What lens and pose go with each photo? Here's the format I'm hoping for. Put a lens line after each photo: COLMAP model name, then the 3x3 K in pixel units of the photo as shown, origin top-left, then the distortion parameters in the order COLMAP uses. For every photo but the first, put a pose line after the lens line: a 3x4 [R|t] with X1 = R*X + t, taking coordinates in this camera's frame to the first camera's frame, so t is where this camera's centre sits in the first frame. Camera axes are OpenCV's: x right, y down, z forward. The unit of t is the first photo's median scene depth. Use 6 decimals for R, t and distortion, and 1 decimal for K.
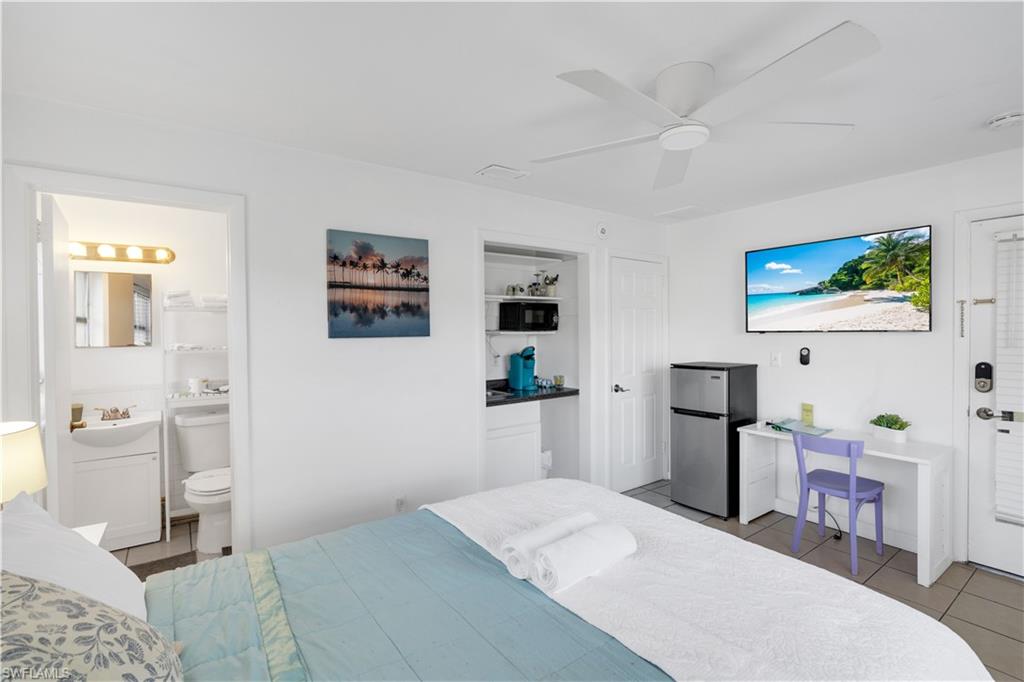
lens RADIAL K [[470.2, 0, 508.6], [0, 470.2, 331.1], [0, 0, 1]] dist [-0.005320, 0.006138]
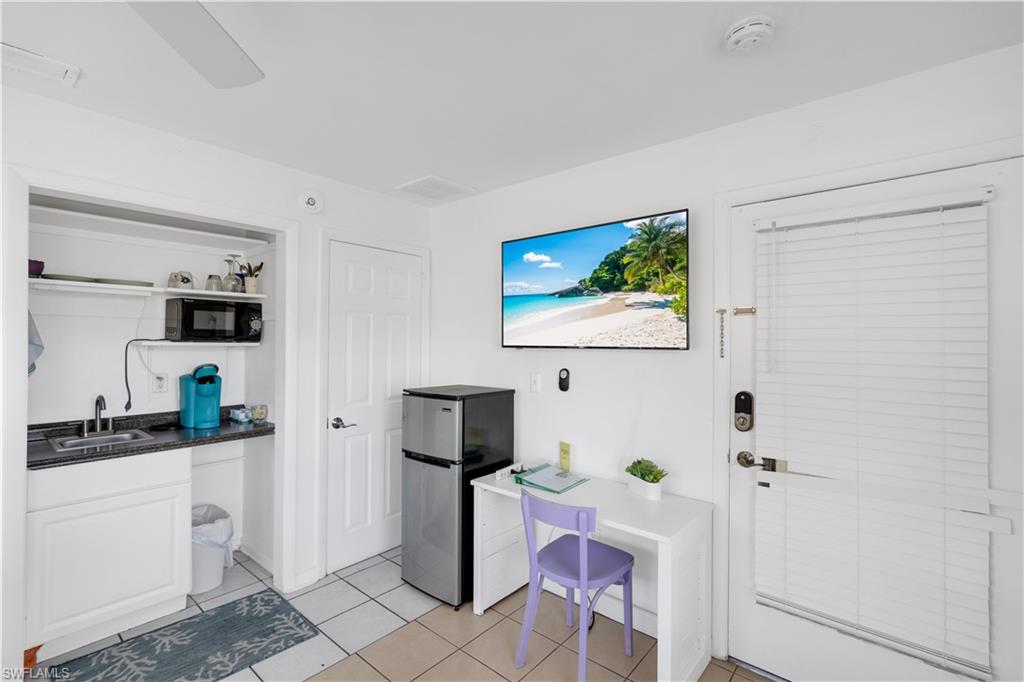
lens RADIAL K [[470.2, 0, 512.4], [0, 470.2, 334.1], [0, 0, 1]] dist [-0.005320, 0.006138]
pose [[0.975567, 0.013979, 0.219257, 0.406077], [-0.010786, 0.999818, -0.015752, -0.006213], [-0.219437, 0.013002, 0.975540, 0.295704]]
